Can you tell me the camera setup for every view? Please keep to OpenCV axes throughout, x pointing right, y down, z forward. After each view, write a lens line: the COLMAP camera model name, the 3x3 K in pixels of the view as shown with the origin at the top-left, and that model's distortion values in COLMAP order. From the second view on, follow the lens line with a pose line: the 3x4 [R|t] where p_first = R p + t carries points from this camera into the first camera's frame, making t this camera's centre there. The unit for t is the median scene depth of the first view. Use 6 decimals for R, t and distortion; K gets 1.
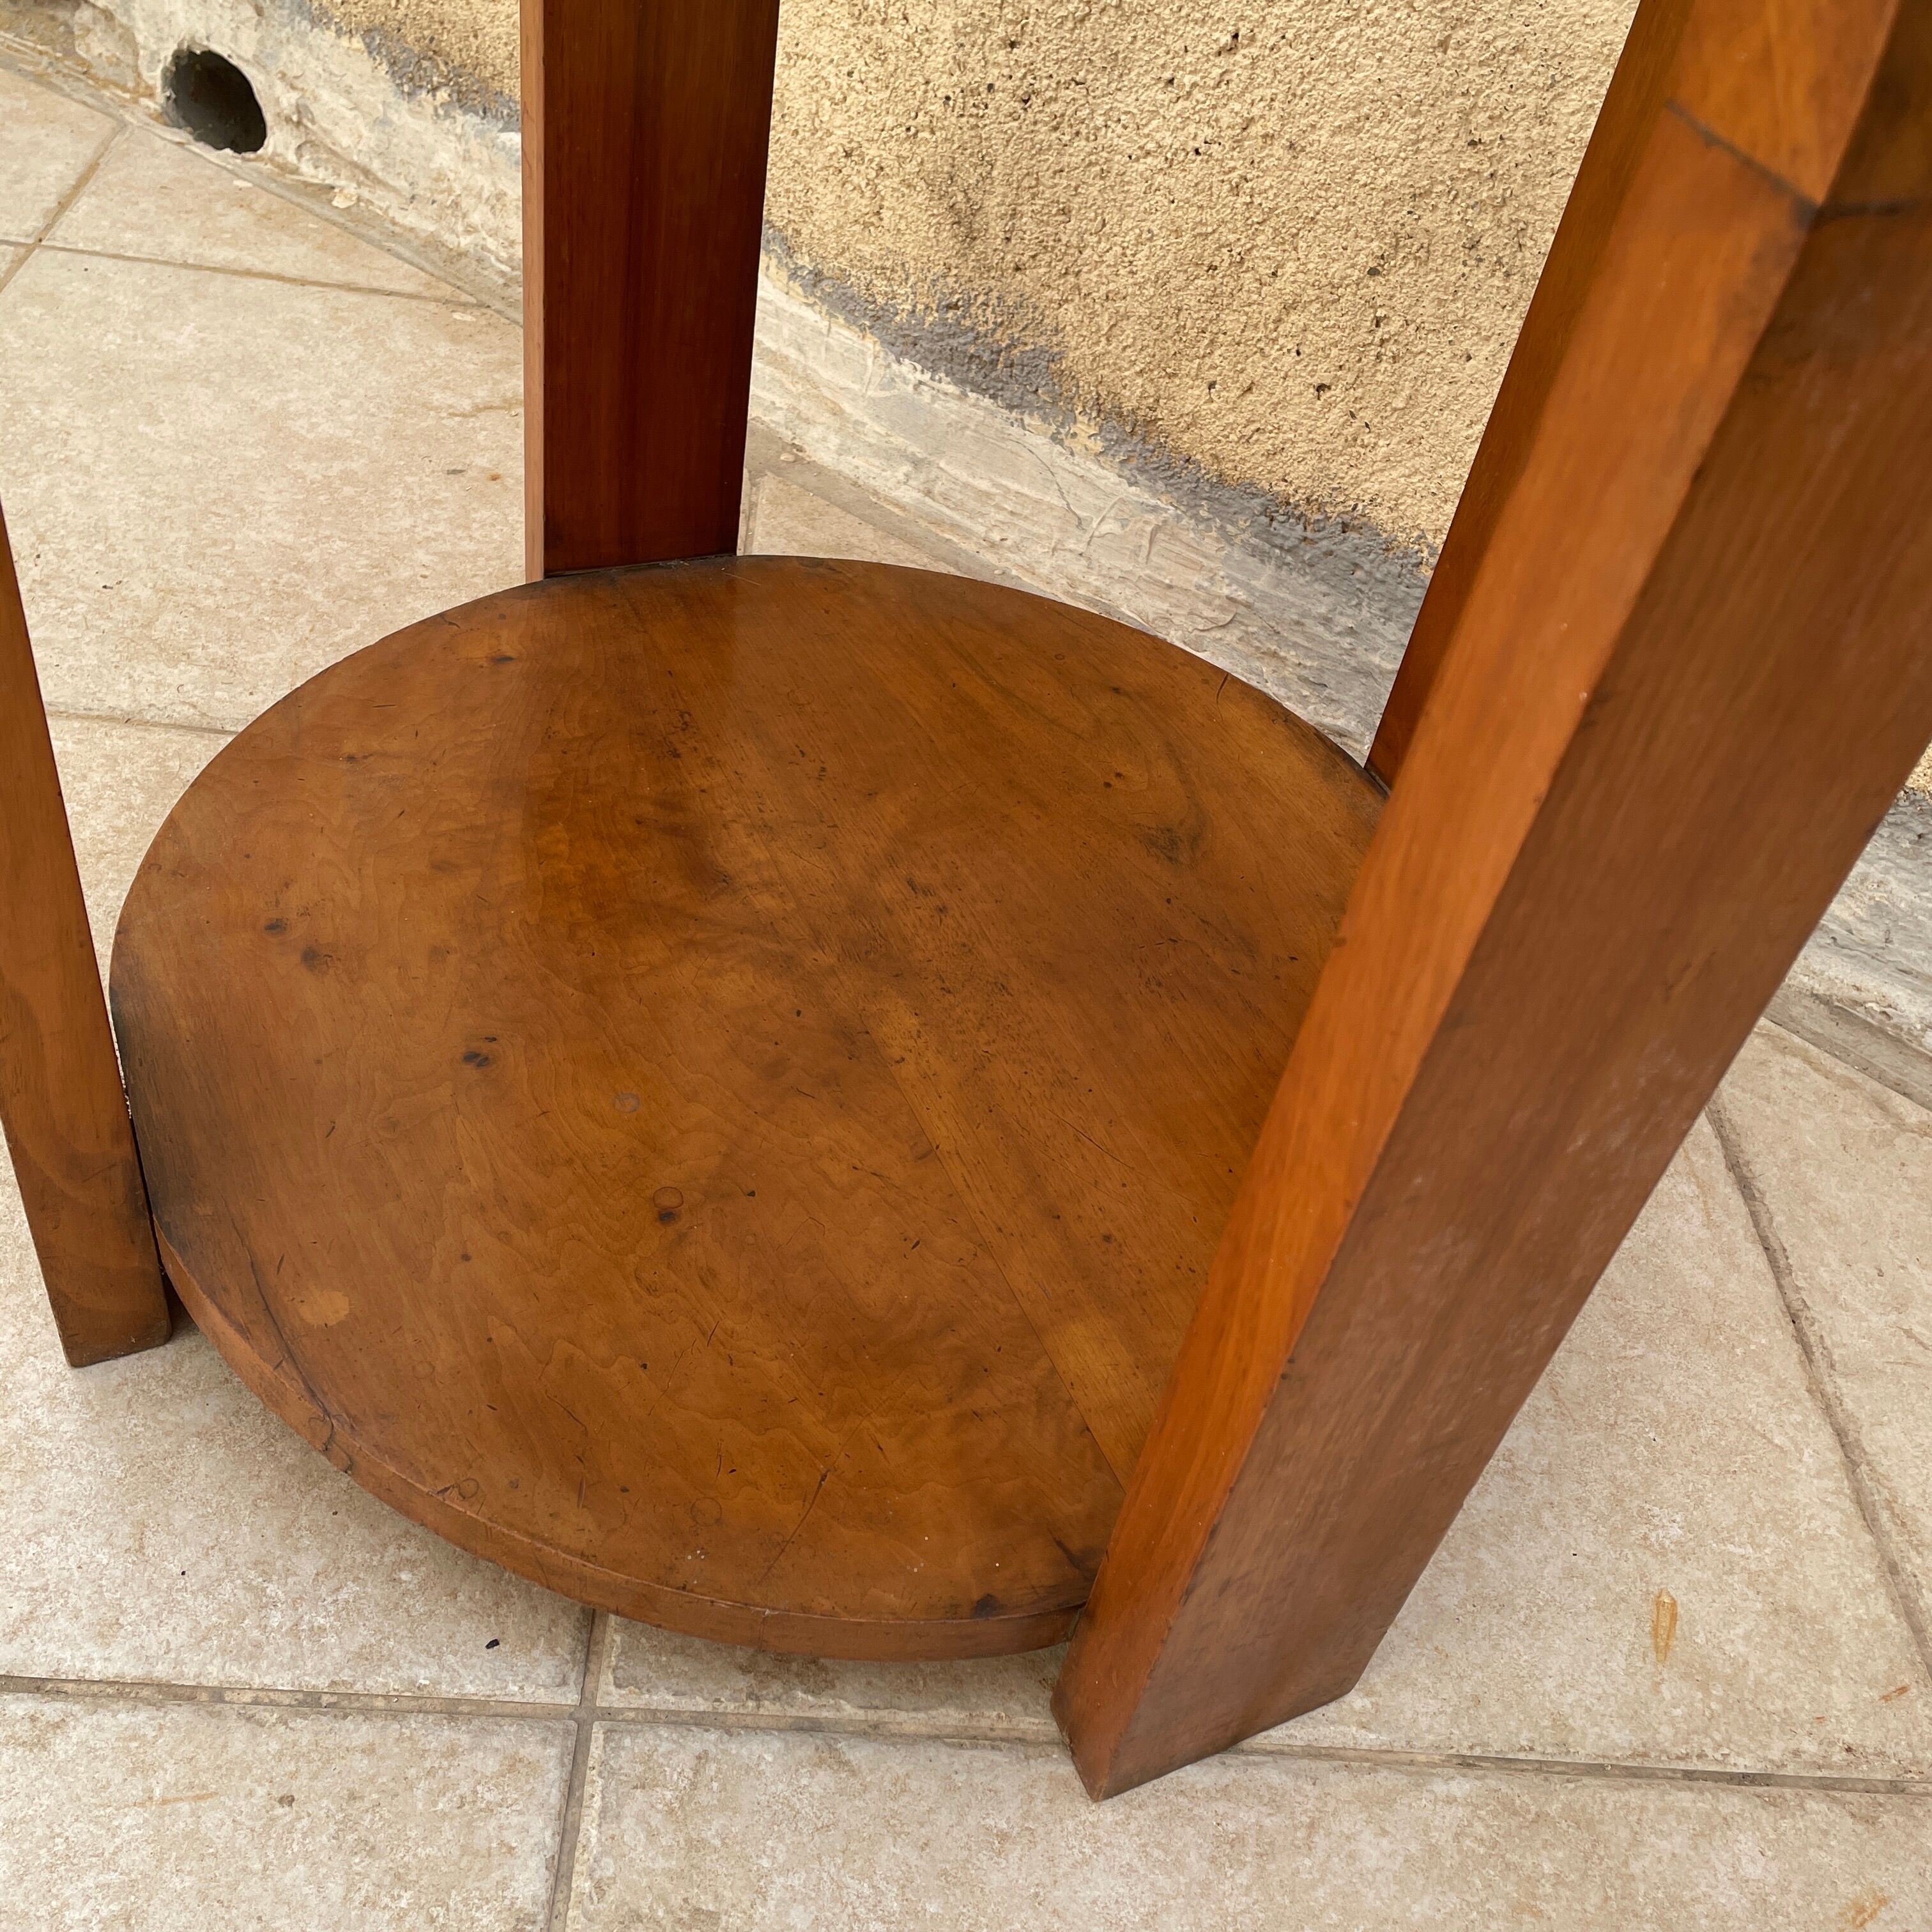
lens RADIAL K [[1983.1, 0, 965.7], [0, 1983.1, 943.6], [0, 0, 1]] dist [0.040826, 0.000000]
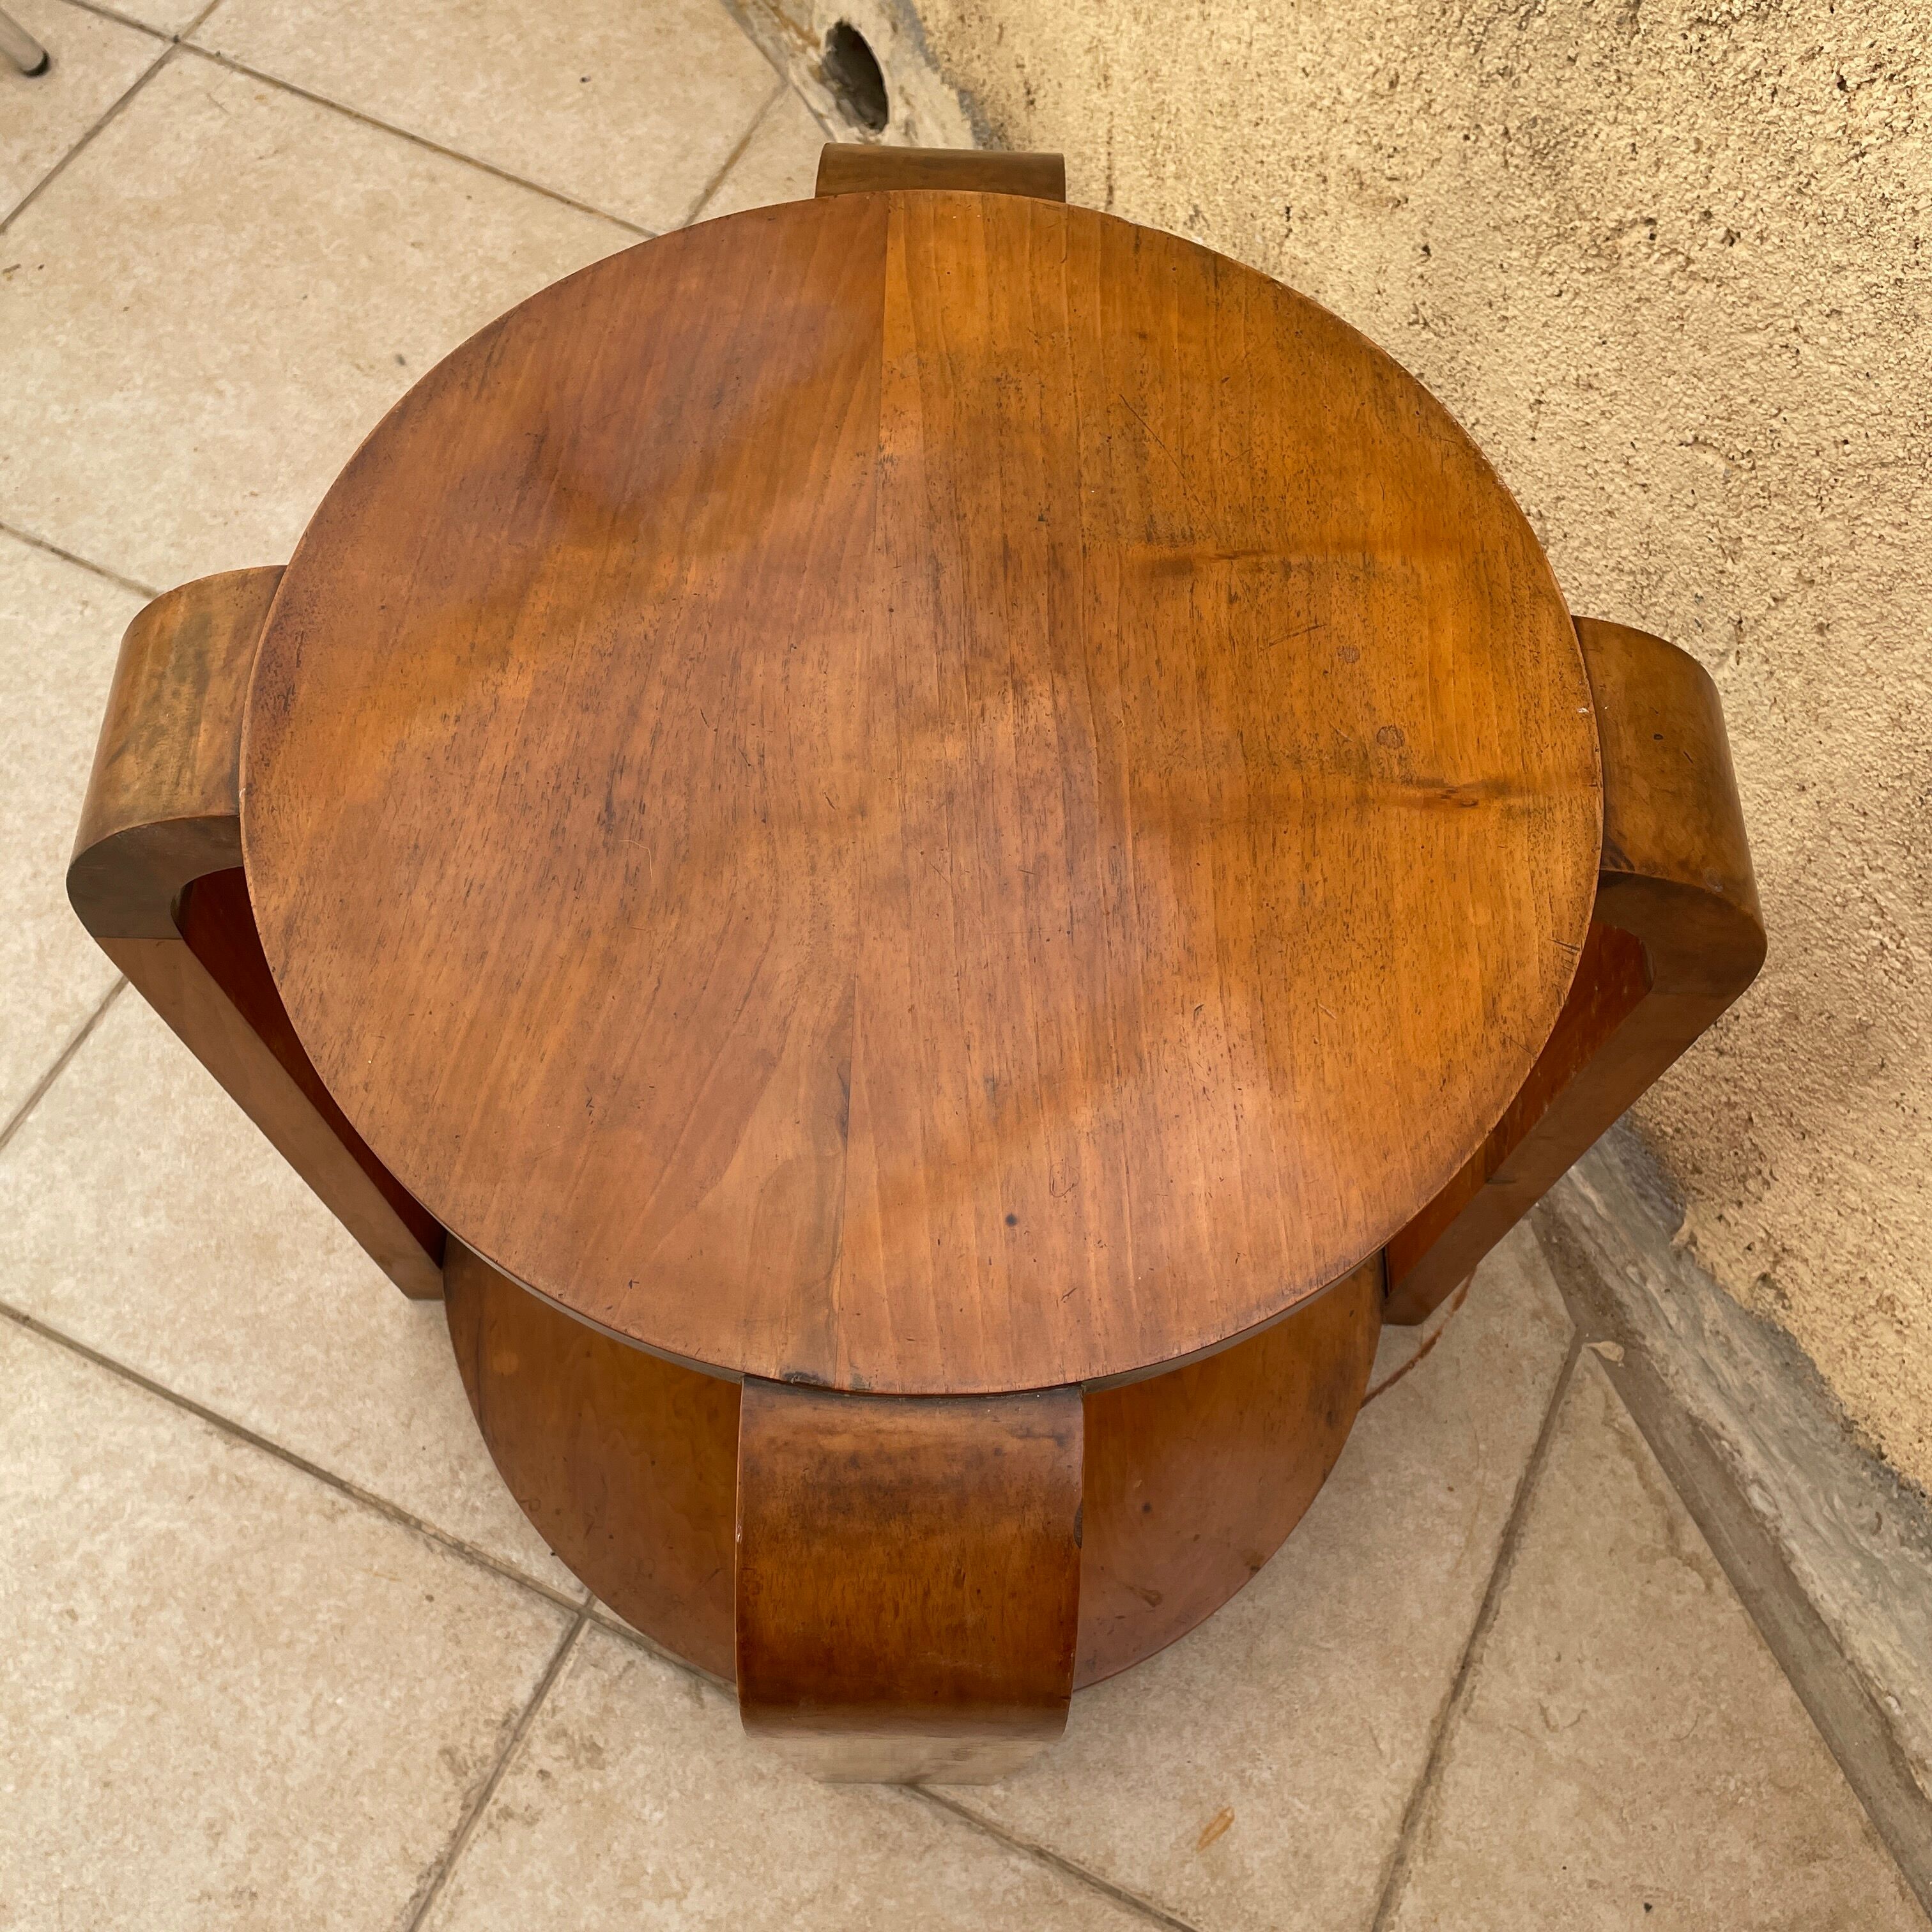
lens RADIAL K [[1983.1, 0, 947.6], [0, 1983.1, 943.0], [0, 0, 1]] dist [0.040826, 0.000000]
pose [[0.889540, 0.345676, -0.298709, 0.298884], [-0.225839, 0.901075, 0.370217, -0.625384], [0.397134, -0.261862, 0.879609, -0.212888]]
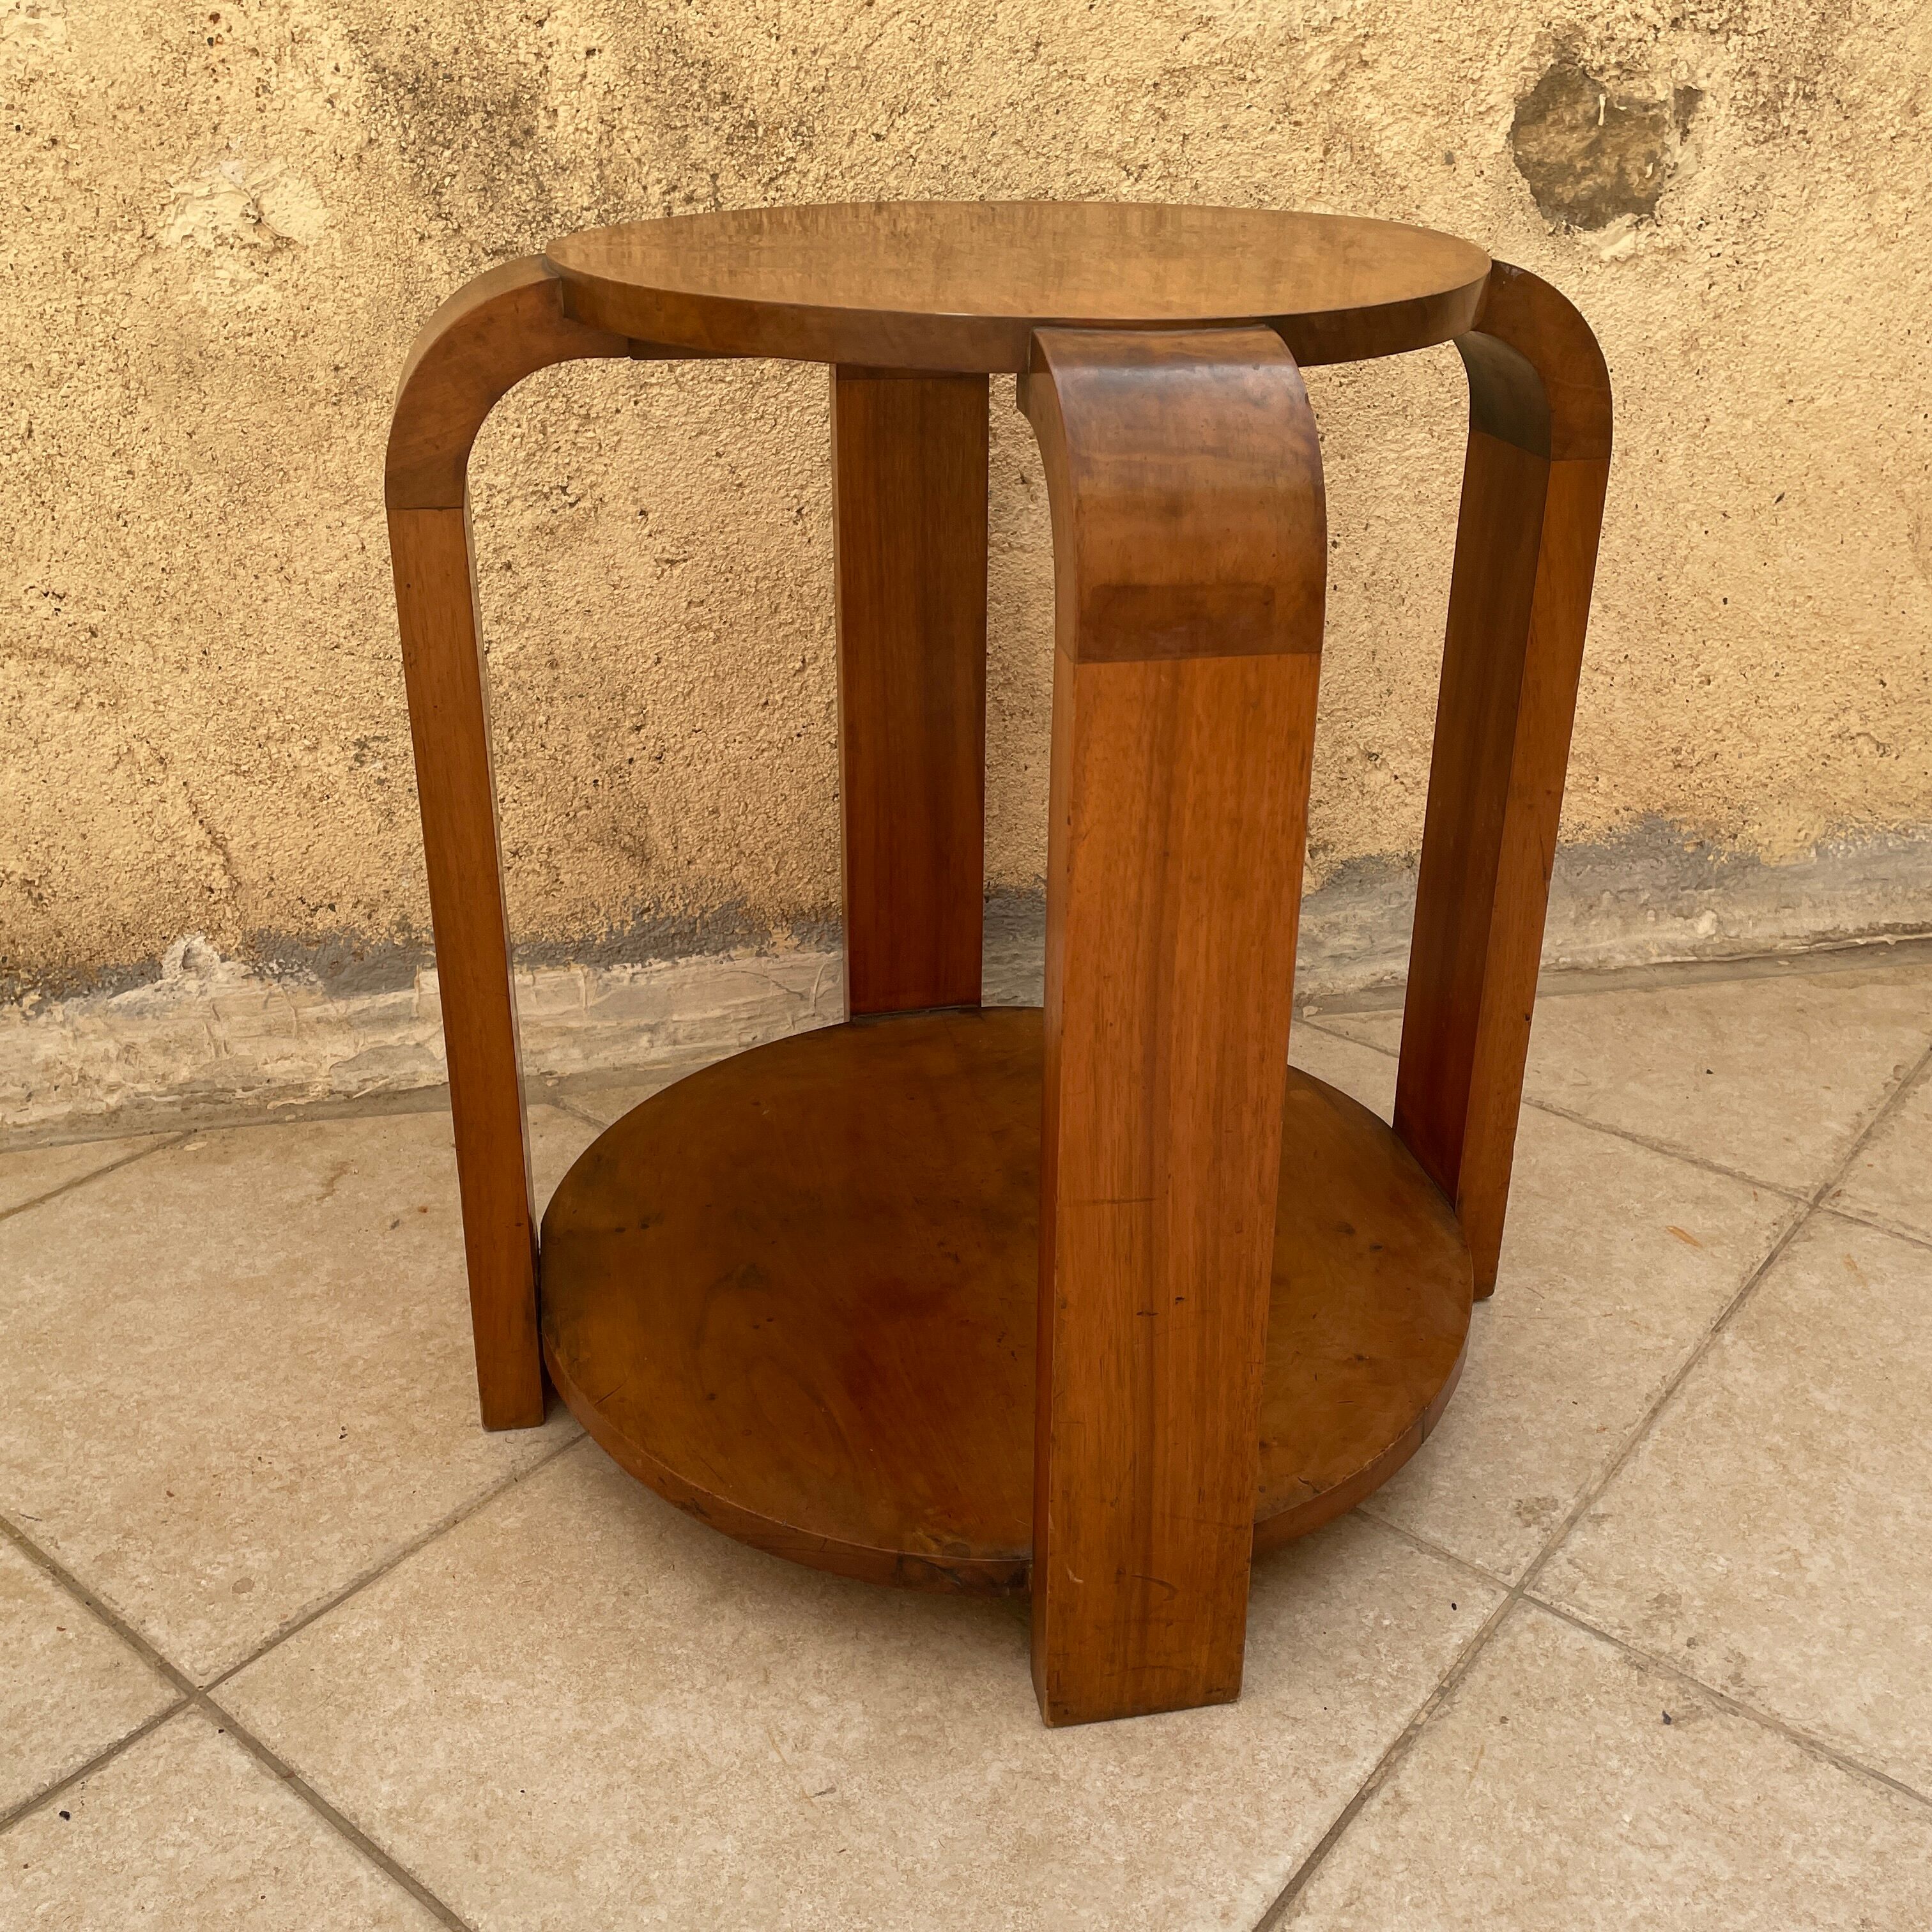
lens RADIAL K [[1983.1, 0, 997.4], [0, 1983.1, 933.6], [0, 0, 1]] dist [0.040826, 0.000000]
pose [[0.624834, -0.458346, 0.632062, -0.858546], [0.584440, 0.811368, 0.010615, -0.224067], [-0.517700, 0.362769, 0.774845, -0.177414]]
